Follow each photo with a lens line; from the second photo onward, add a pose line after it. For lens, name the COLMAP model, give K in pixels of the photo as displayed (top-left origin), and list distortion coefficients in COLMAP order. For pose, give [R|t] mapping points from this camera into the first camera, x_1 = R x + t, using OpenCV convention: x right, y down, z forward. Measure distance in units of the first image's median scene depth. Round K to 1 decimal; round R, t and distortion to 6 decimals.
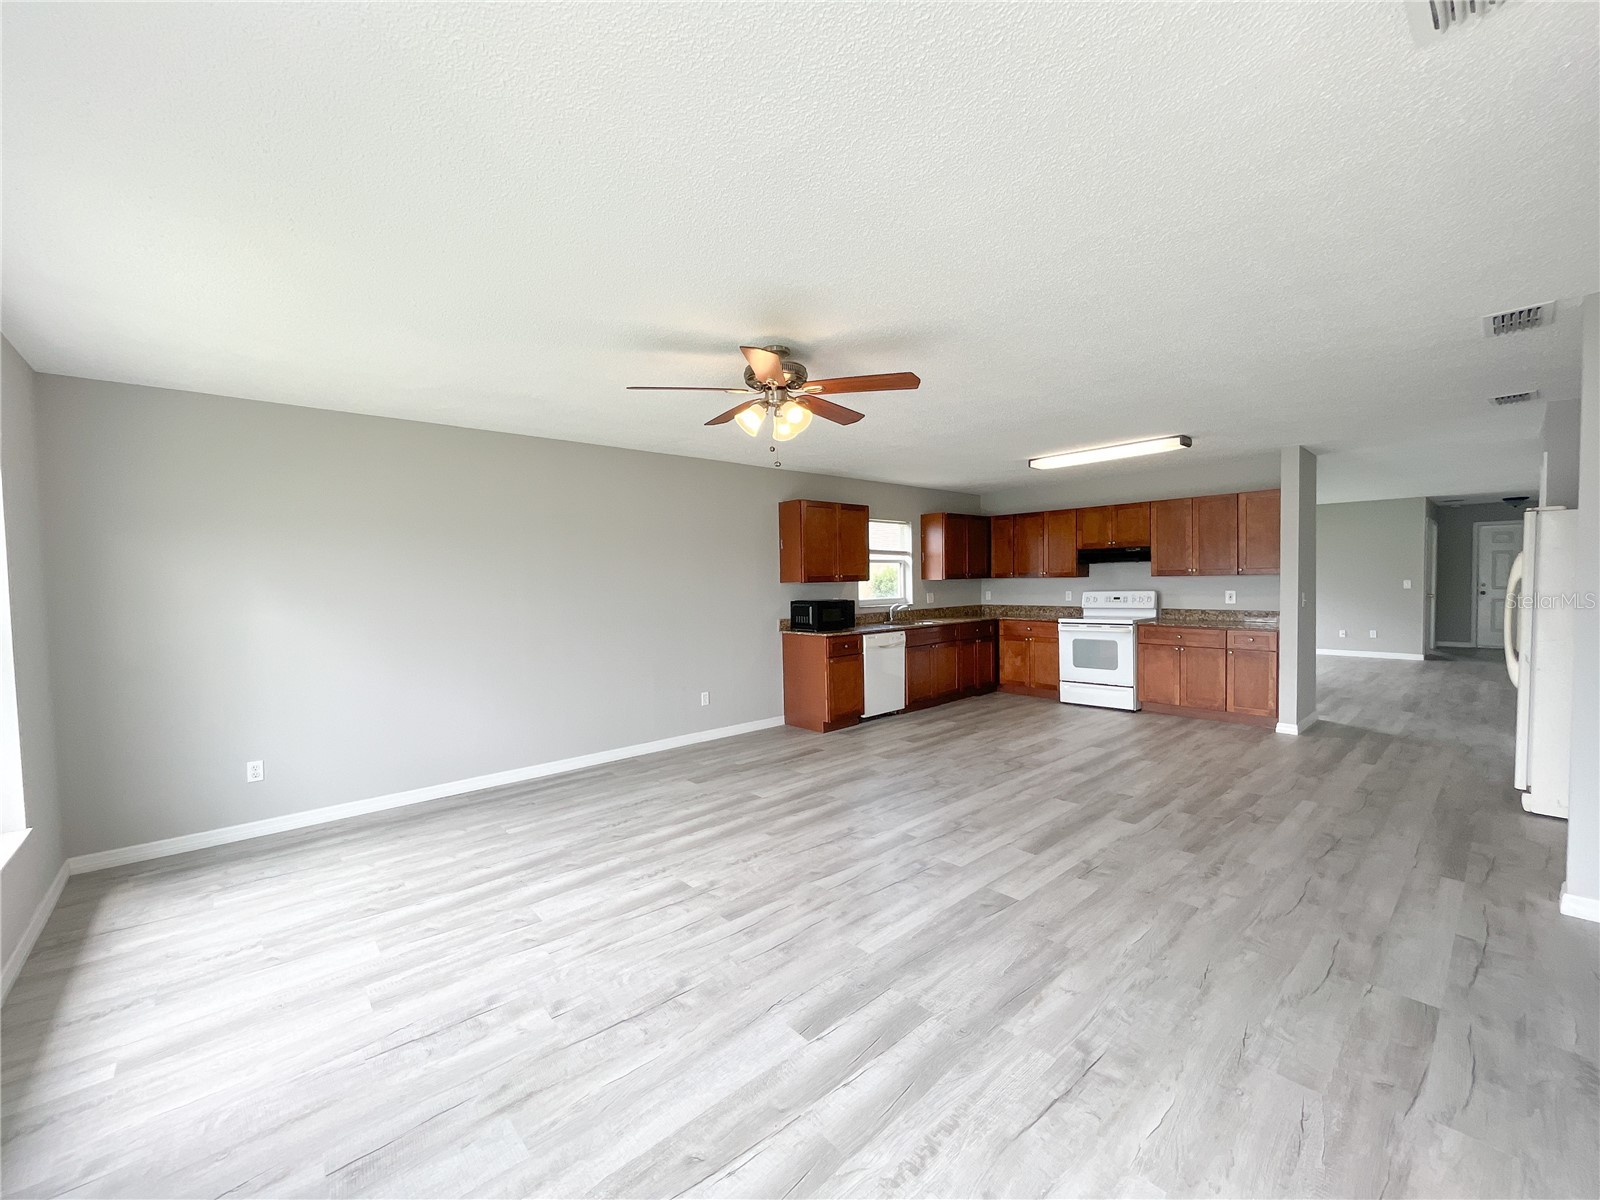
lens RADIAL K [[647.2, 0, 799.0], [0, 647.2, 592.2], [0, 0, 1]] dist [-0.001952, -0.000145]
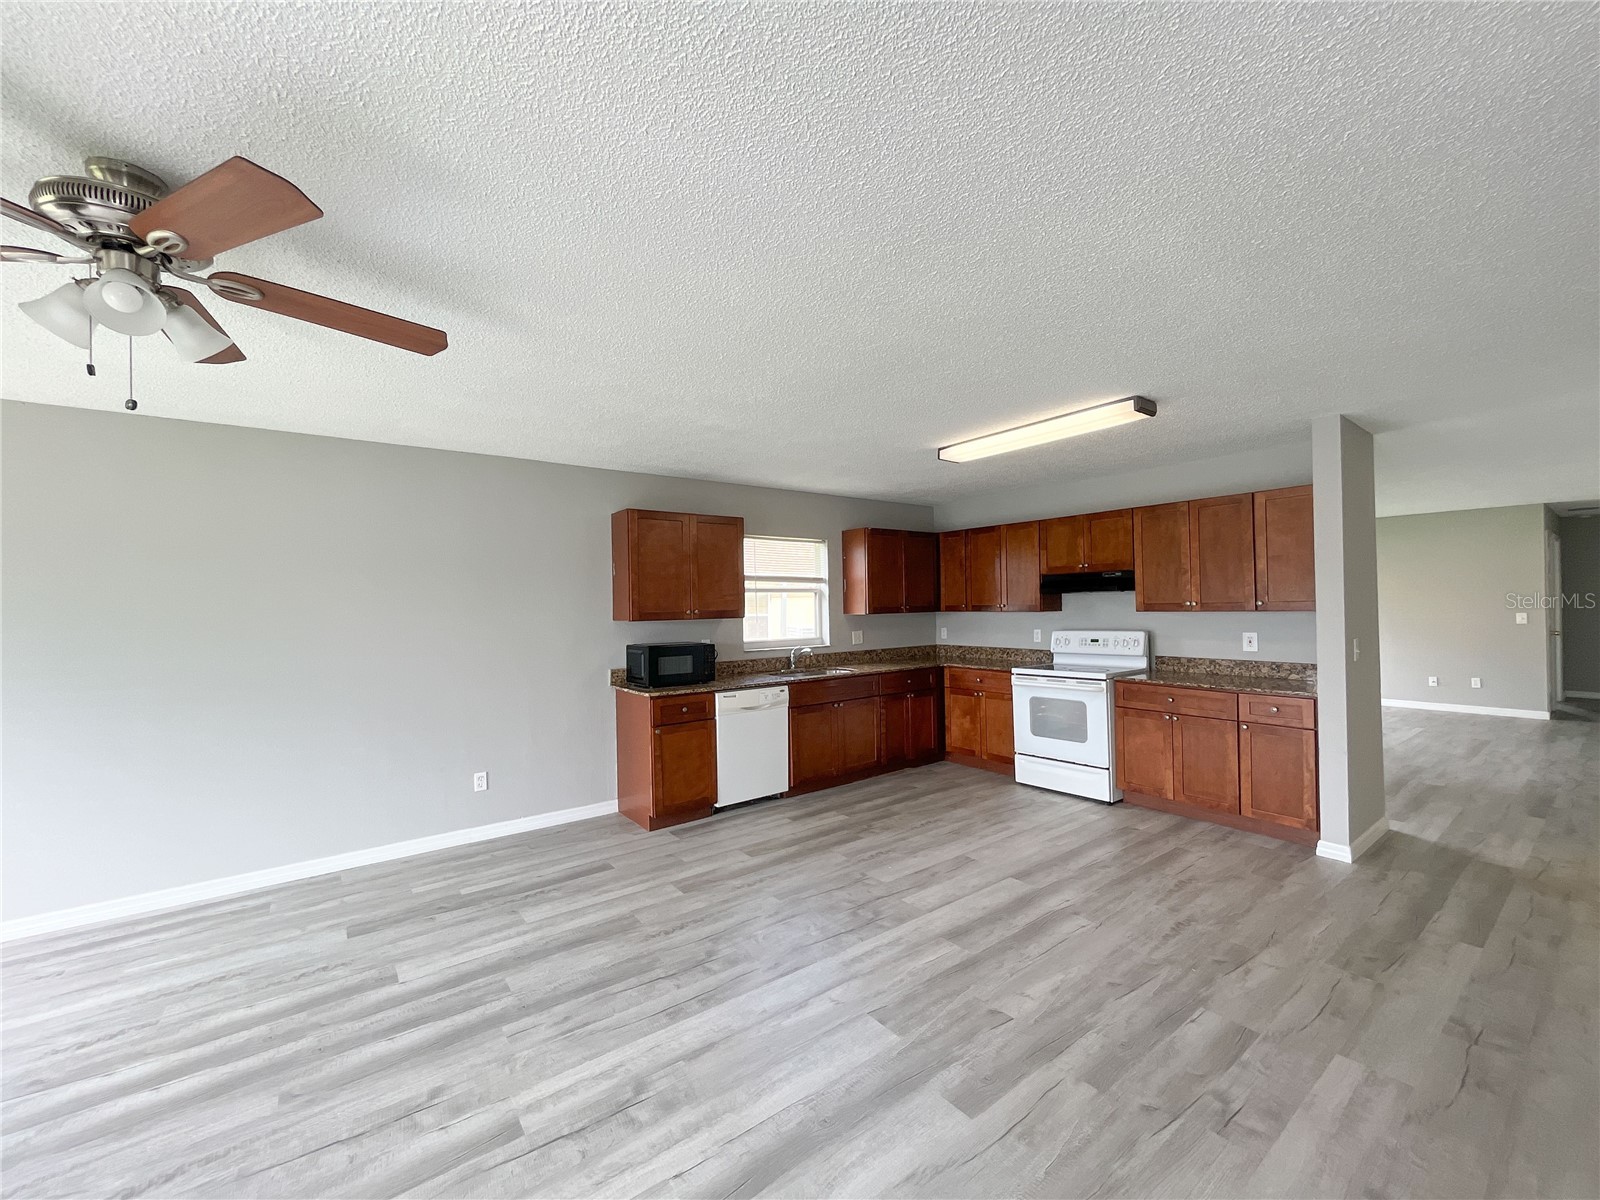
lens RADIAL K [[647.2, 0, 797.3], [0, 647.2, 590.9], [0, 0, 1]] dist [-0.001952, -0.000145]
pose [[0.996517, -0.001654, -0.083370, 0.324433], [-0.001827, 0.999130, -0.041652, -0.023773], [0.083366, 0.041660, 0.995648, 0.357265]]
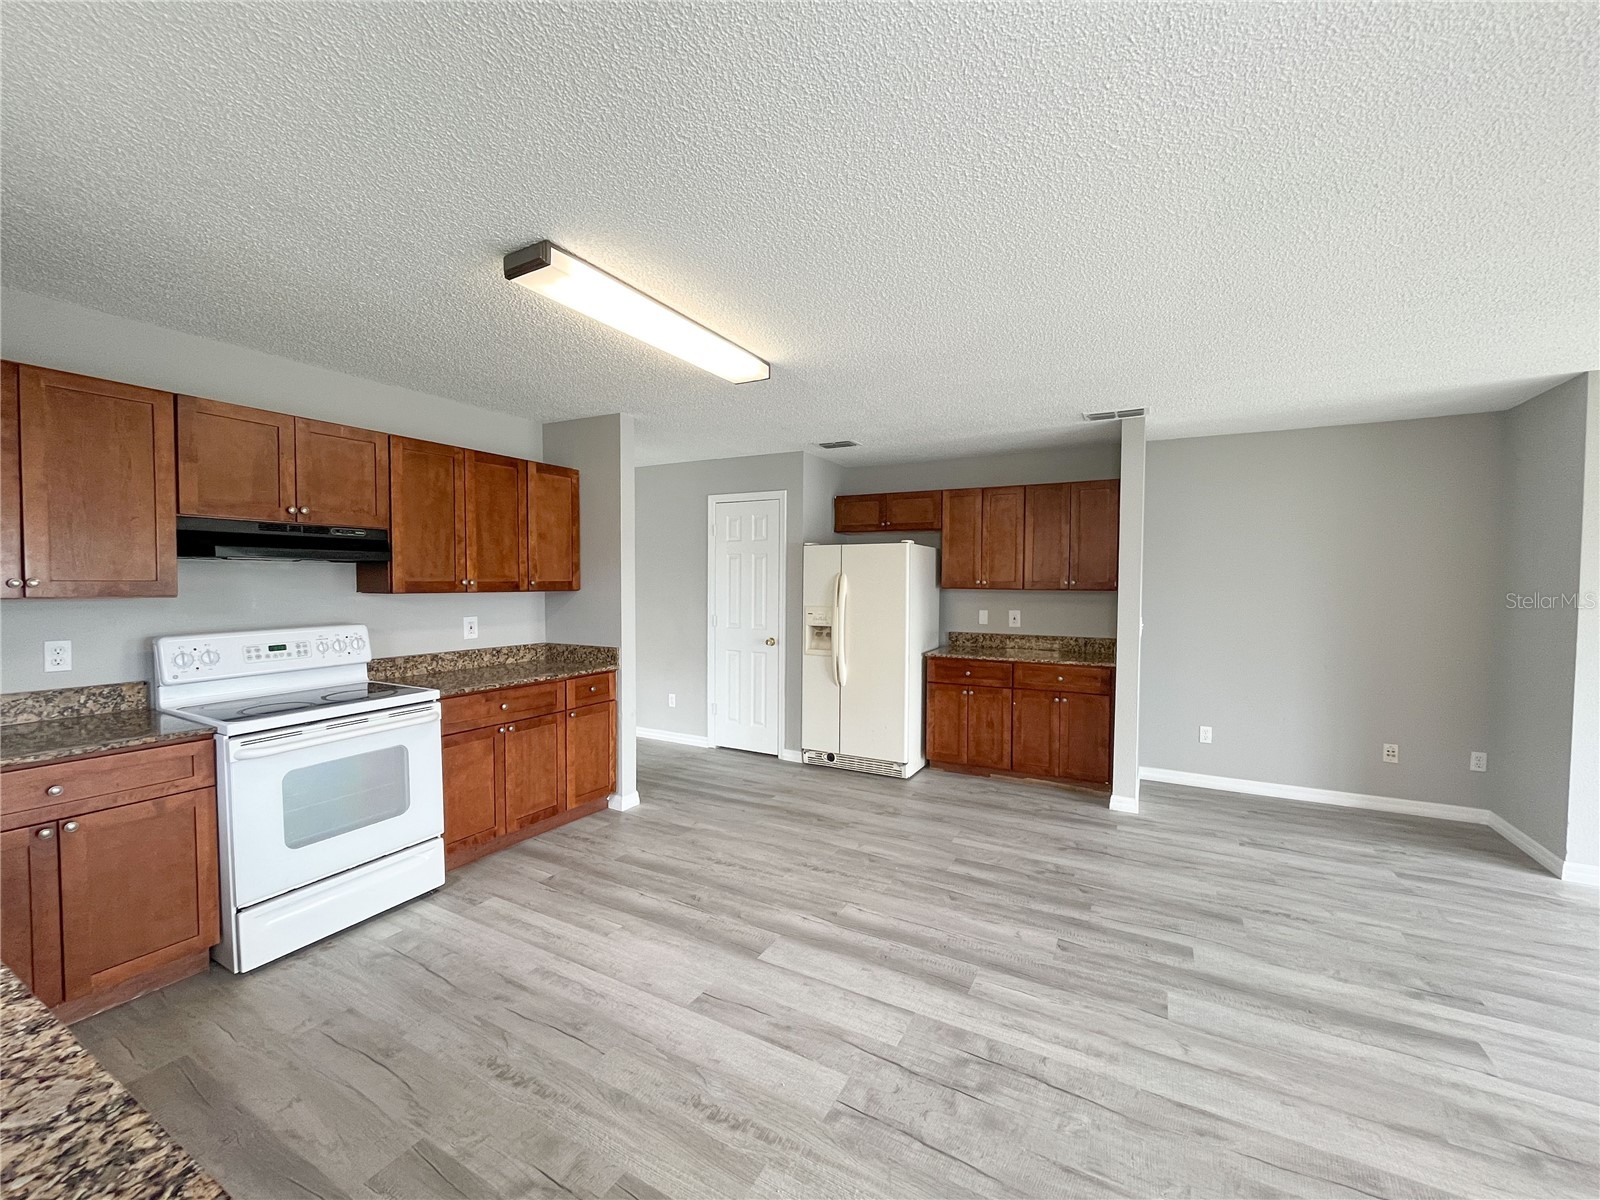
lens RADIAL K [[647.2, 0, 799.6], [0, 647.2, 602.2], [0, 0, 1]] dist [-0.001952, -0.000145]
pose [[-0.335089, -0.017161, 0.942030, 0.003809], [0.020653, 0.999460, 0.025553, -0.034051], [-0.941960, 0.028018, -0.334554, 1.239409]]
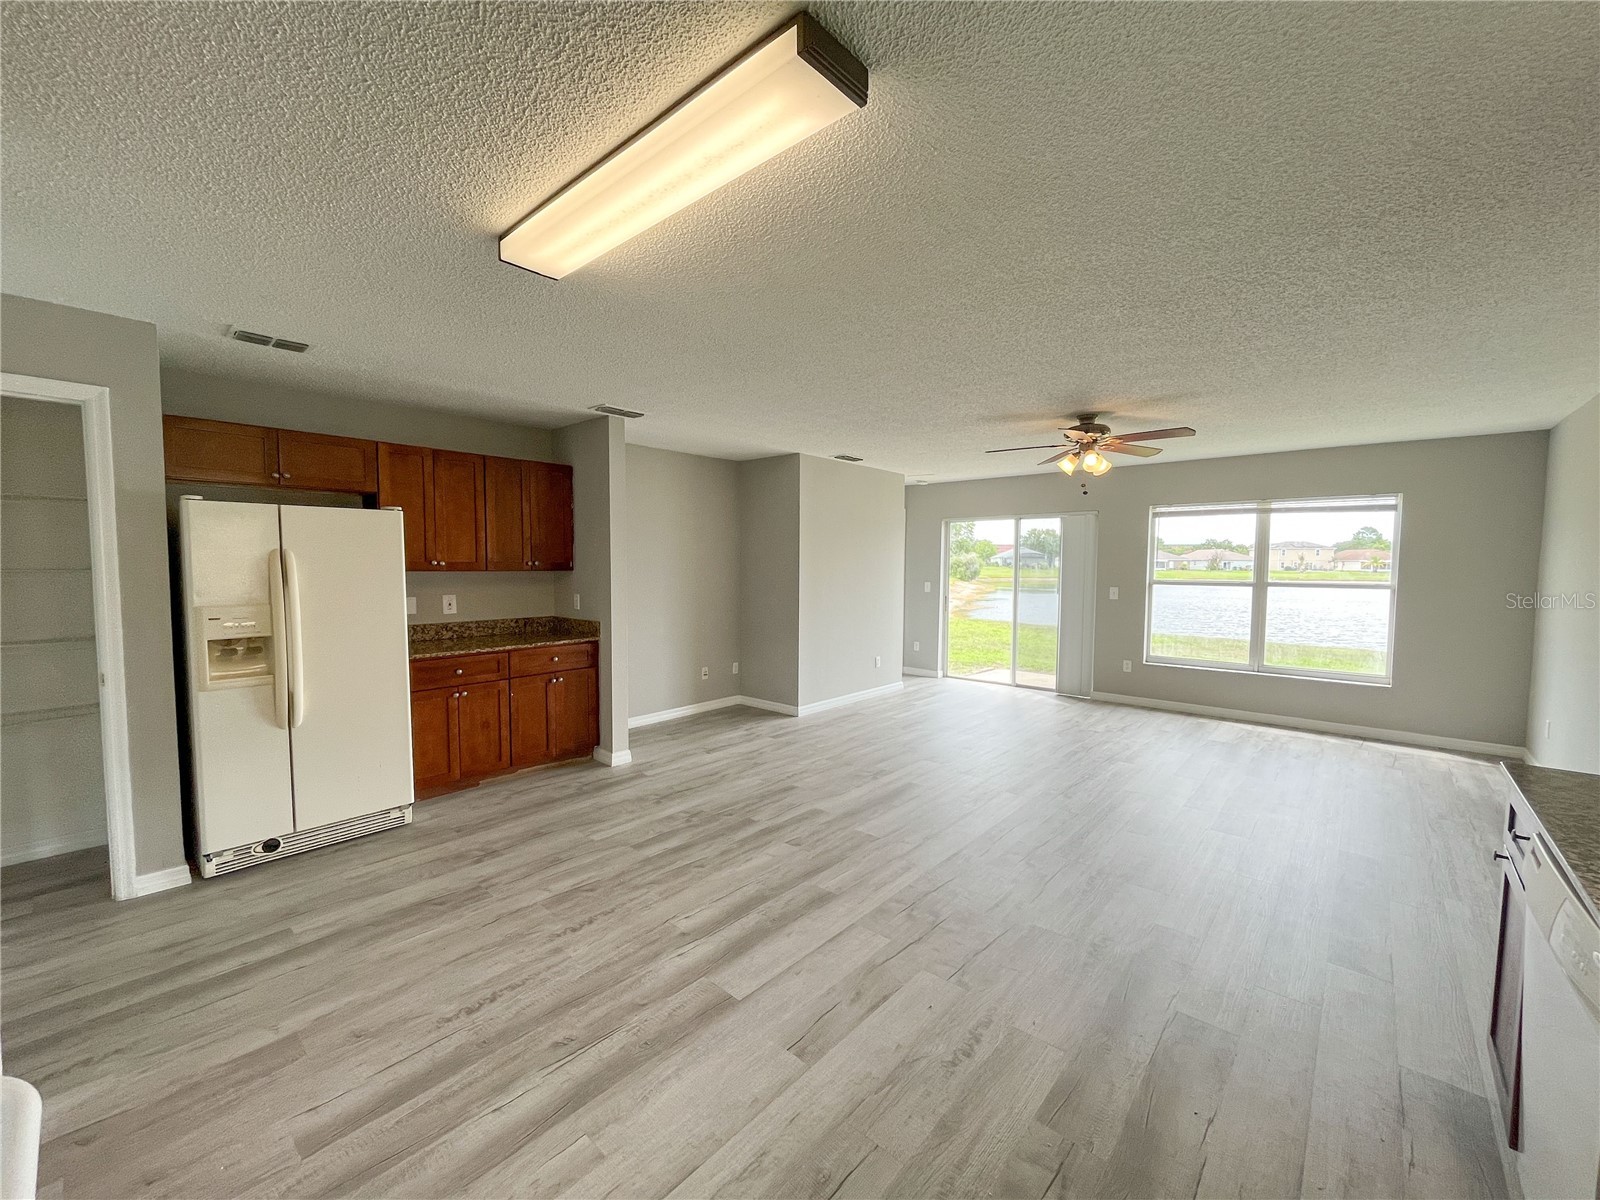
lens RADIAL K [[647.2, 0, 799.3], [0, 647.2, 601.7], [0, 0, 1]] dist [-0.001952, -0.000145]
pose [[-0.992584, 0.019054, -0.120059, 0.506479], [0.008907, 0.996384, 0.084493, -0.050892], [0.121235, 0.082797, -0.989165, 1.534106]]
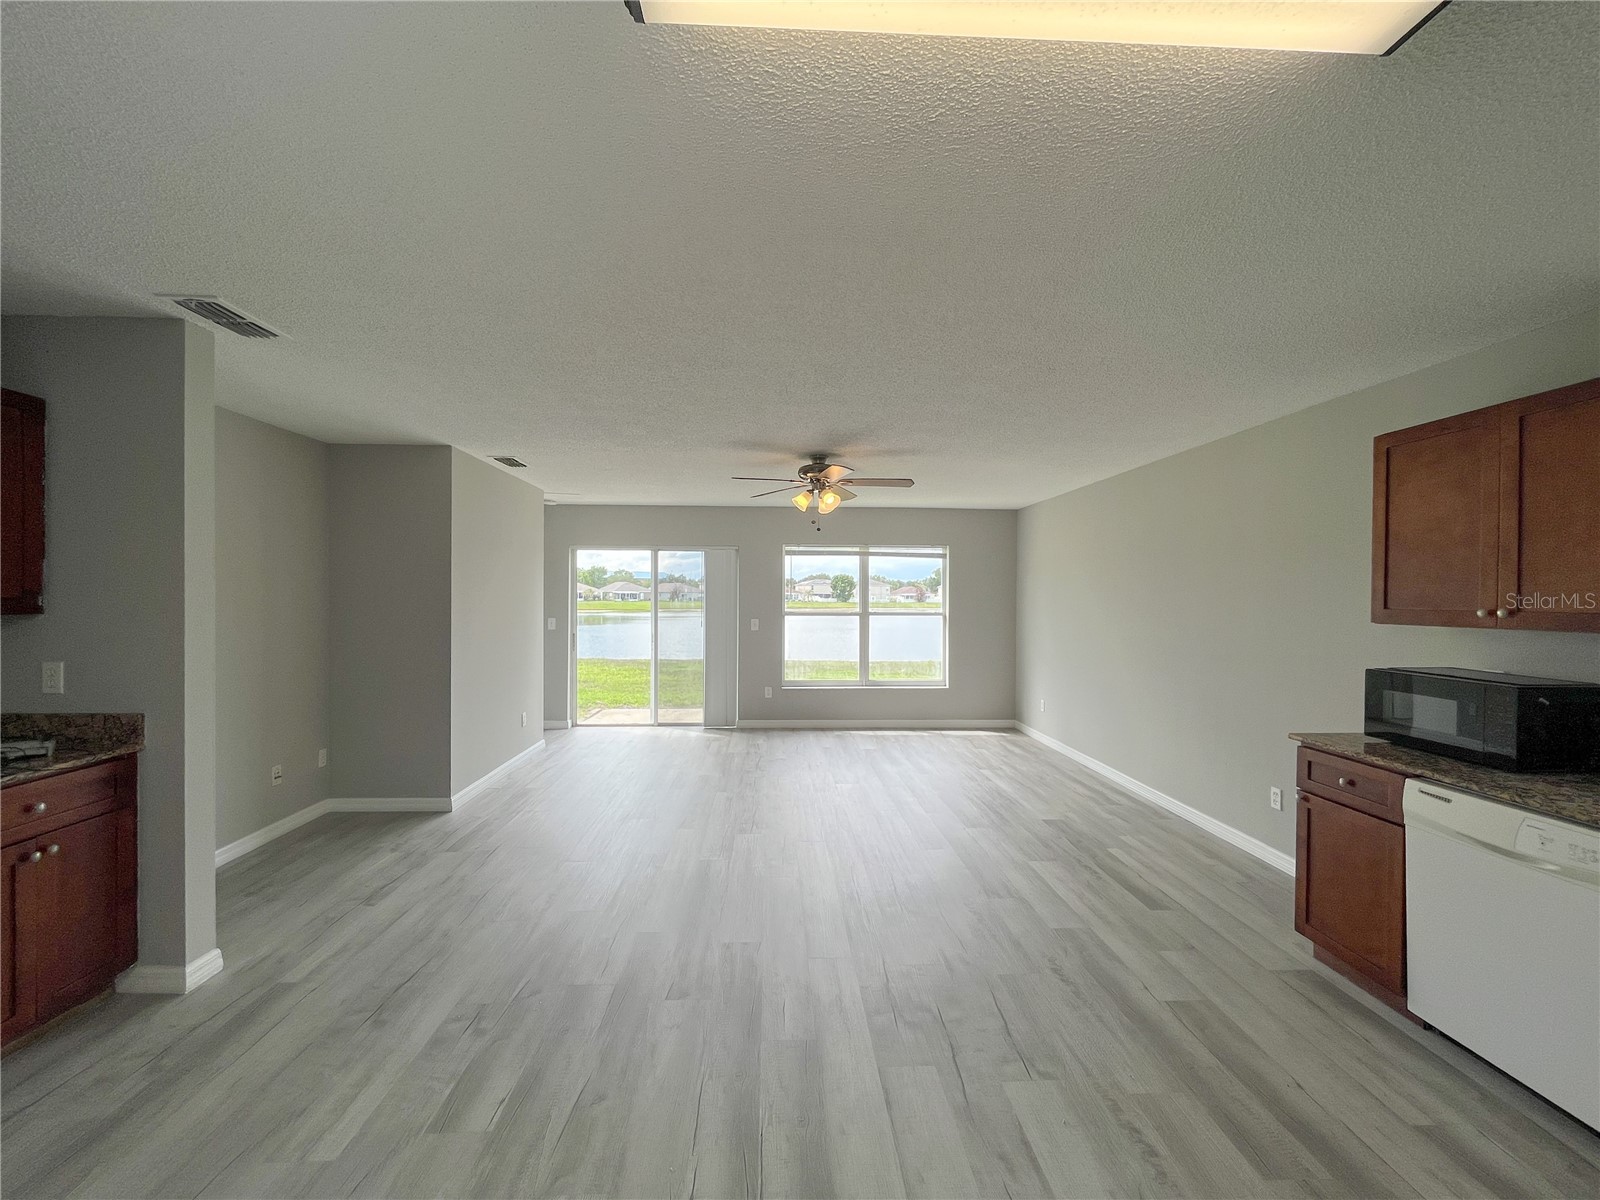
lens RADIAL K [[647.2, 0, 799.2], [0, 647.2, 602.4], [0, 0, 1]] dist [-0.001952, -0.000145]
pose [[-0.628721, 0.019751, -0.777380, 0.754839], [-0.012498, 0.999292, 0.035497, -0.049992], [0.777530, 0.032034, -0.628029, 1.234396]]
